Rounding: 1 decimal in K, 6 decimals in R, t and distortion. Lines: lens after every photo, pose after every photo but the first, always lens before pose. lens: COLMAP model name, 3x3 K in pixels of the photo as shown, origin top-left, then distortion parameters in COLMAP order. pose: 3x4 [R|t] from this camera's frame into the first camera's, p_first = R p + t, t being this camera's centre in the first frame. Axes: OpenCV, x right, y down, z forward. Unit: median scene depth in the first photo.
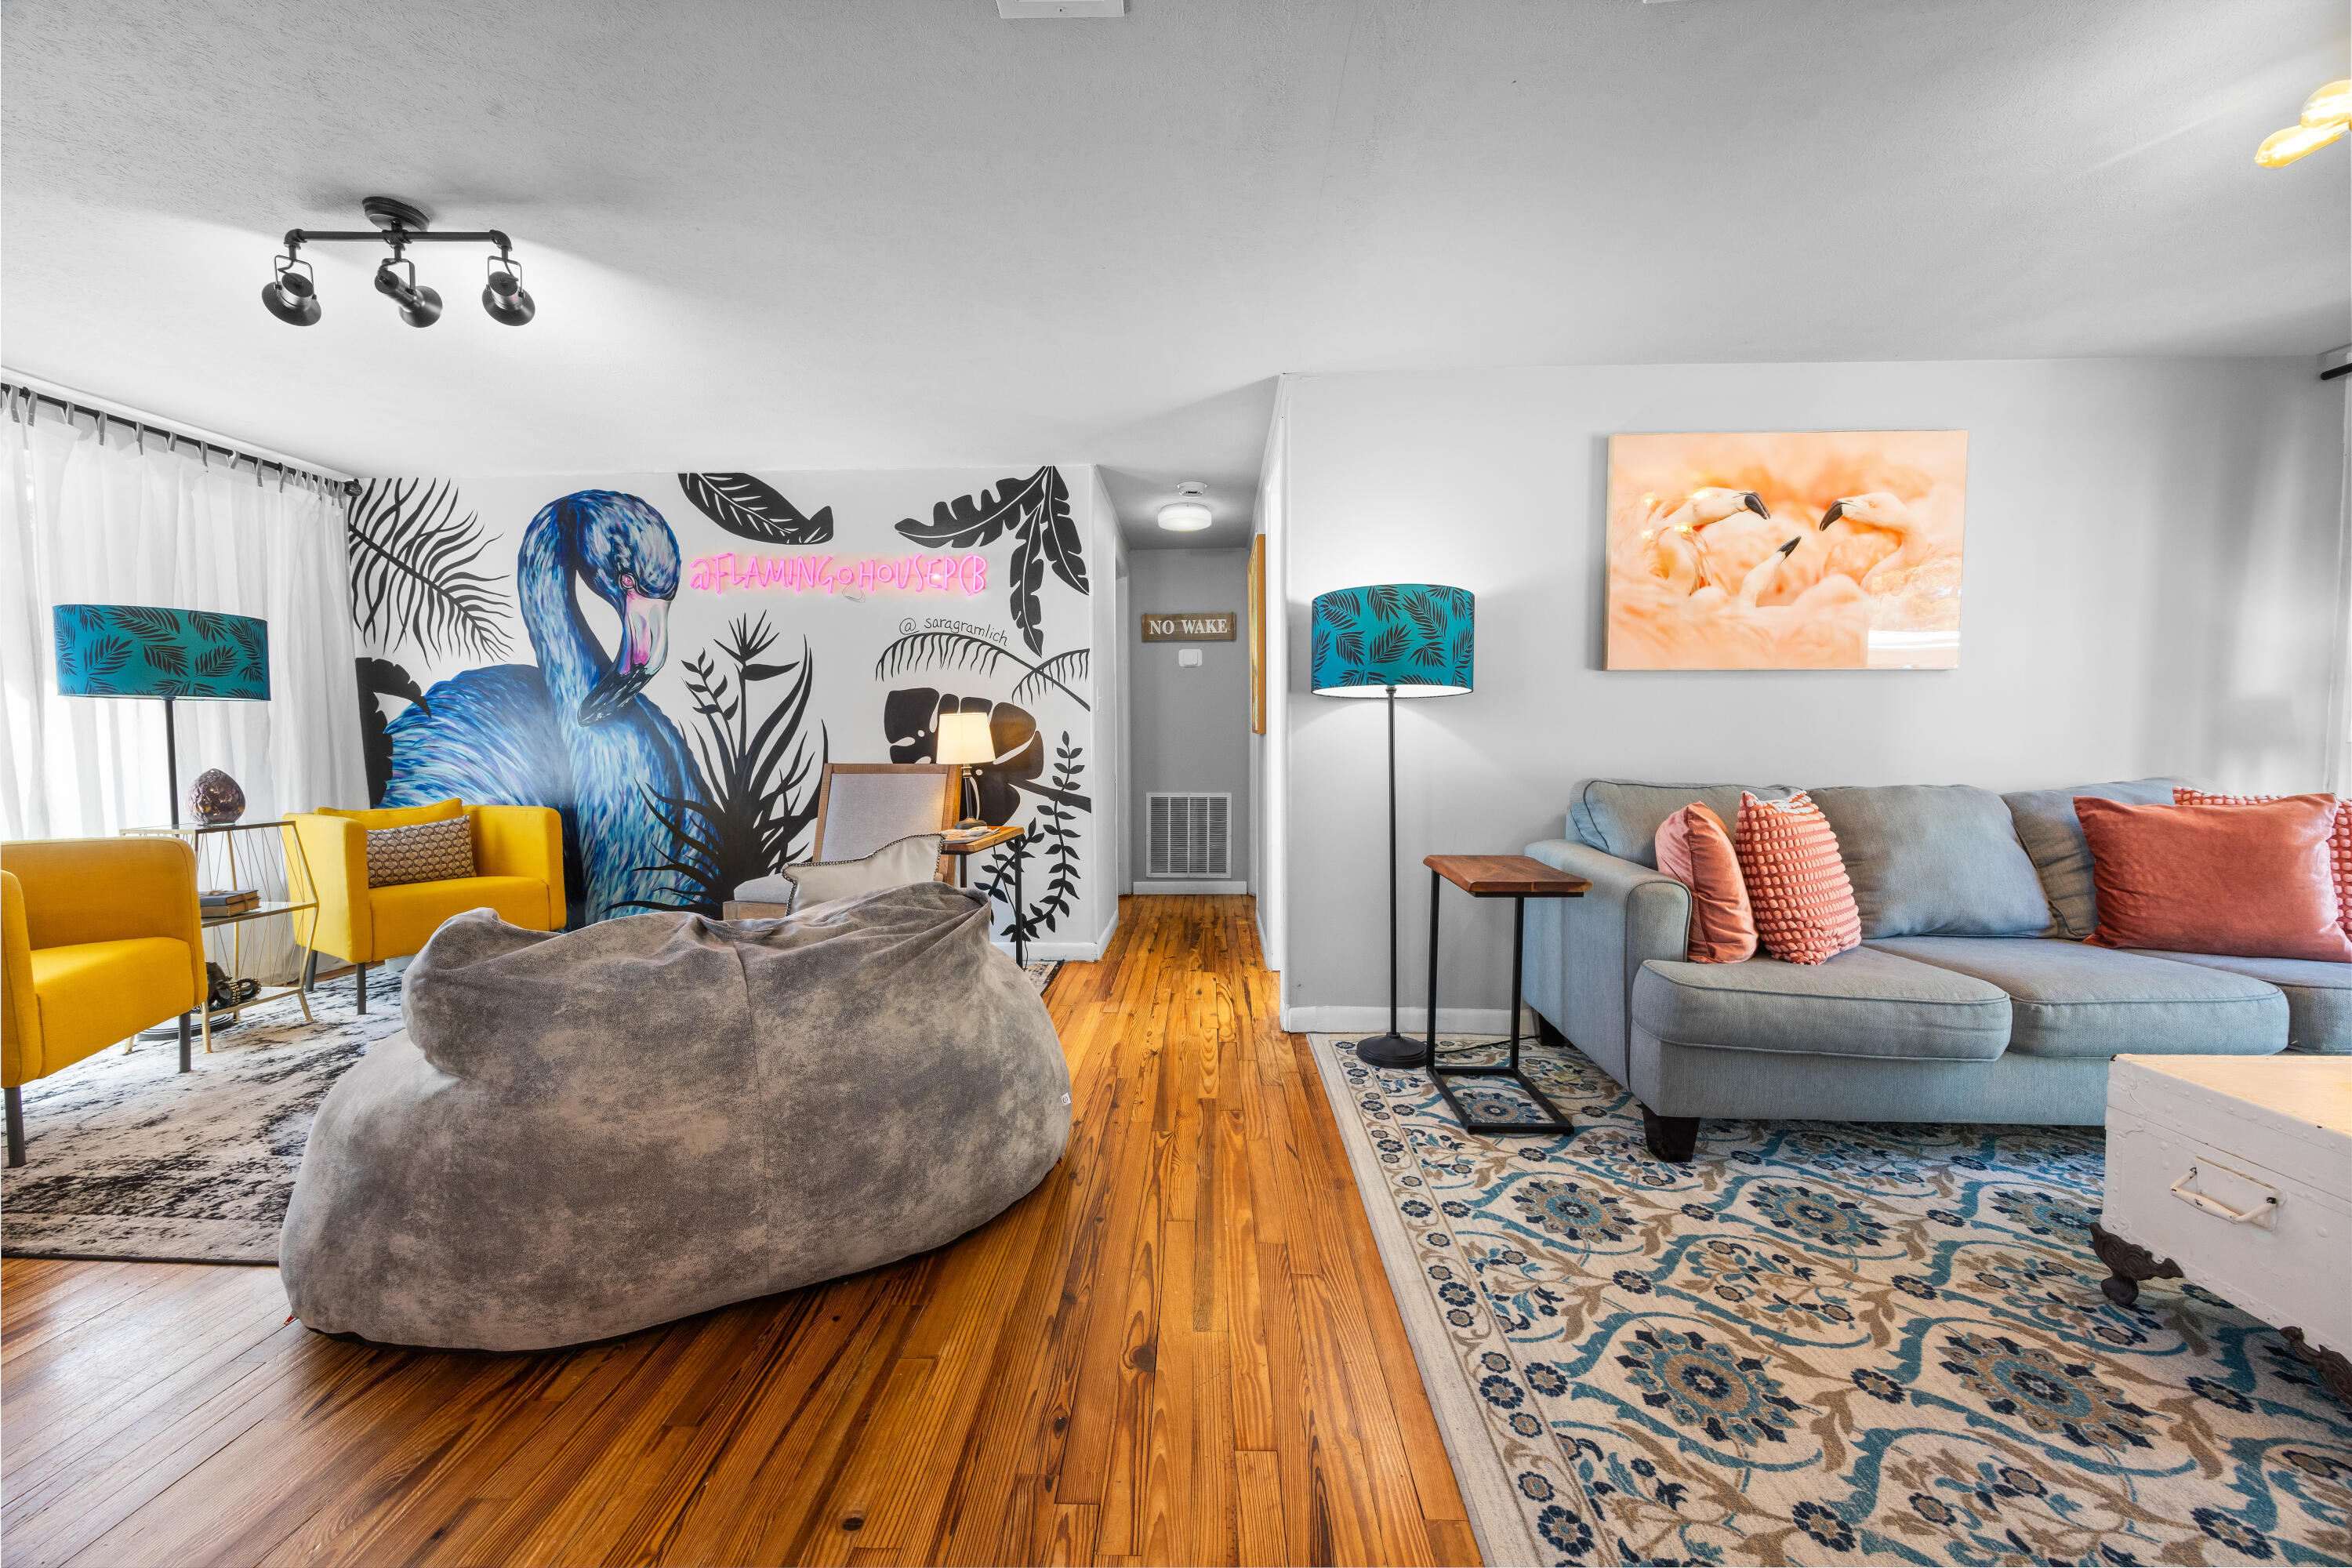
lens RADIAL K [[944.4, 0, 1128.3], [0, 944.4, 803.0], [0, 0, 1]] dist [-0.000439, -0.000232]
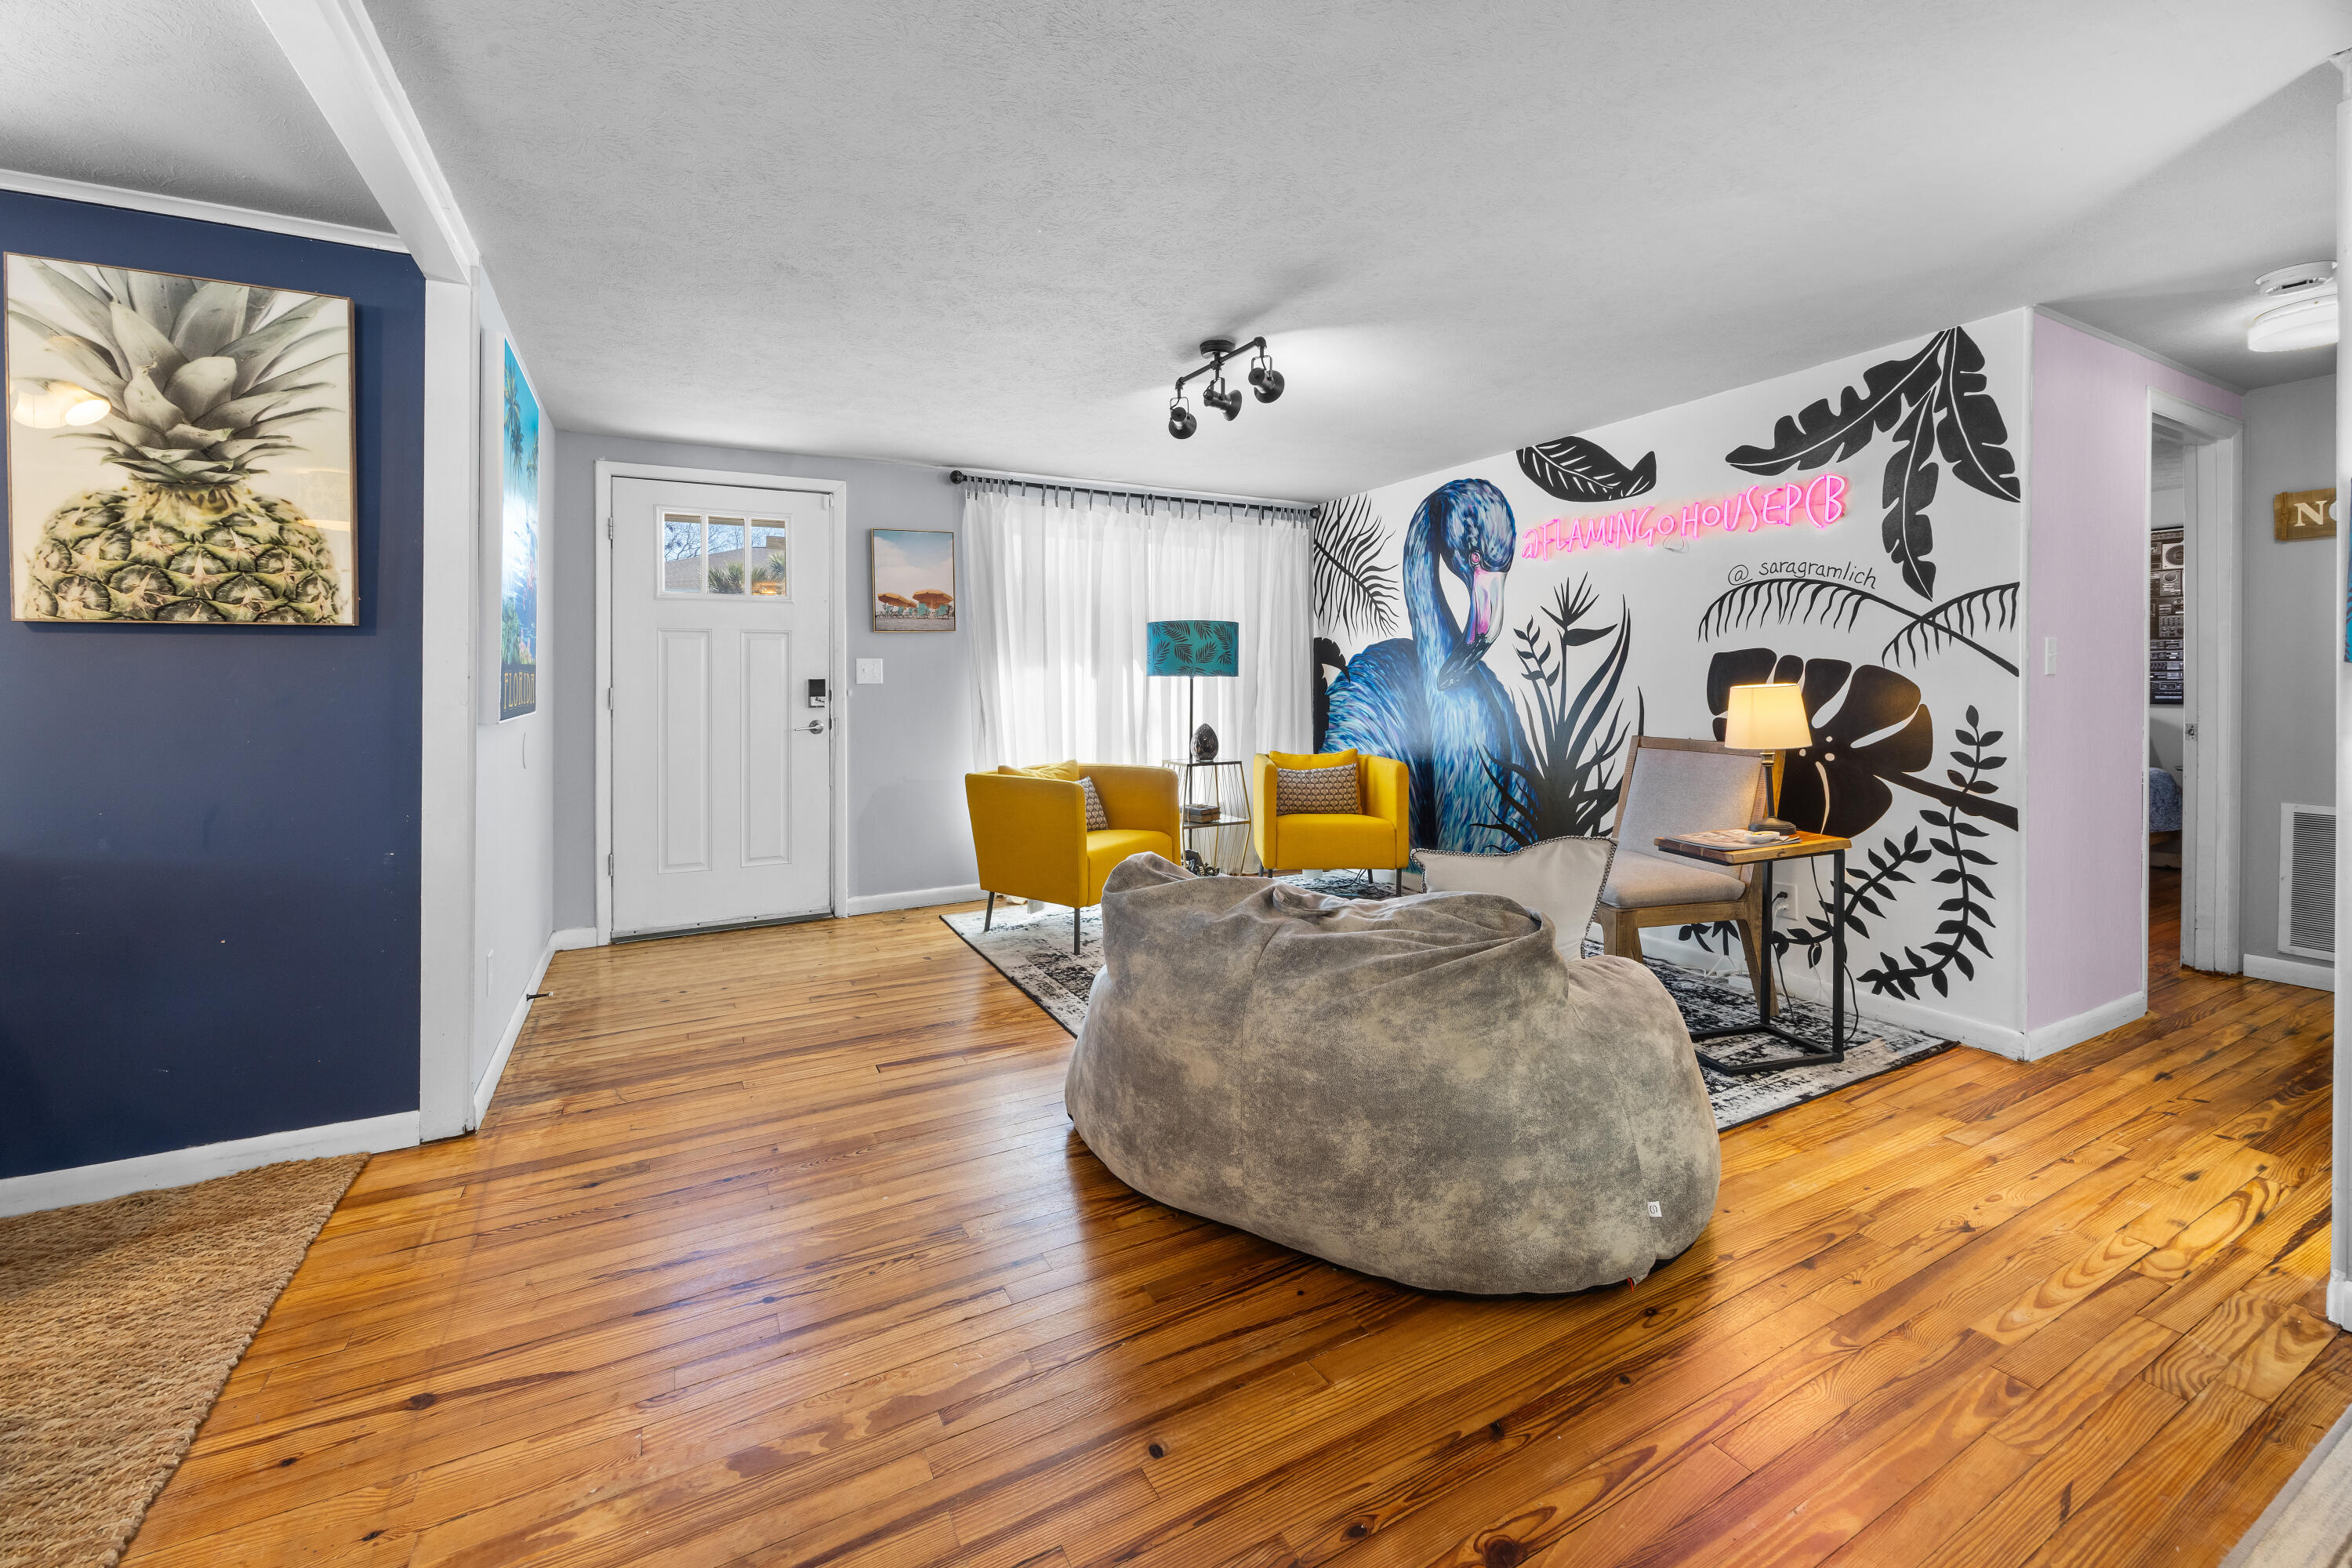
lens RADIAL K [[944.4, 0, 1112.6], [0, 944.4, 689.0], [0, 0, 1]] dist [-0.000439, -0.000232]
pose [[0.471883, 0.005625, -0.881643, 0.240956], [-0.046392, 0.998753, -0.018458, -0.046639], [0.880440, 0.049611, 0.471556, 0.130763]]
